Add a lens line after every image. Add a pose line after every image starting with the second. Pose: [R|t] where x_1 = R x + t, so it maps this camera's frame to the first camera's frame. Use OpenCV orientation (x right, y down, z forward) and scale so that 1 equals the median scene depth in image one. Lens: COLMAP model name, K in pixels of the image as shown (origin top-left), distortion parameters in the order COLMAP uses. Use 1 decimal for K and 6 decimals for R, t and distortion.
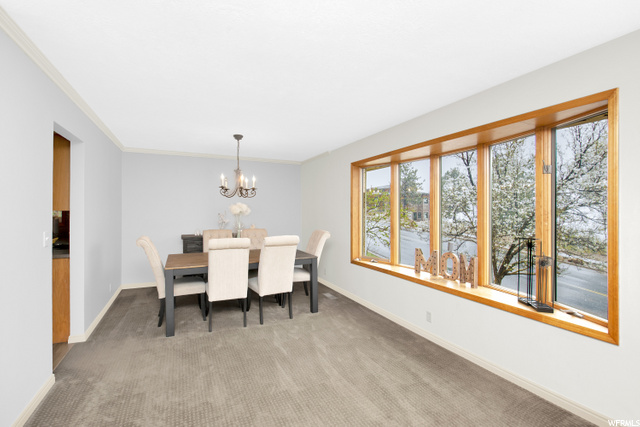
lens RADIAL K [[289.5, 0, 318.8], [0, 289.5, 207.3], [0, 0, 1]] dist [-0.001026, -0.000943]
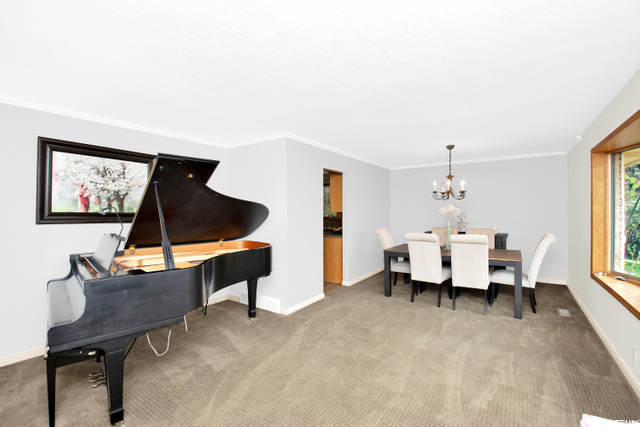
lens RADIAL K [[289.5, 0, 318.8], [0, 289.5, 207.3], [0, 0, 1]] dist [-0.001026, -0.000943]
pose [[0.517515, -0.015431, -0.855535, 0.519744], [0.018694, 0.999803, -0.006725, -0.007331], [0.855470, -0.012513, 0.517701, -0.049116]]
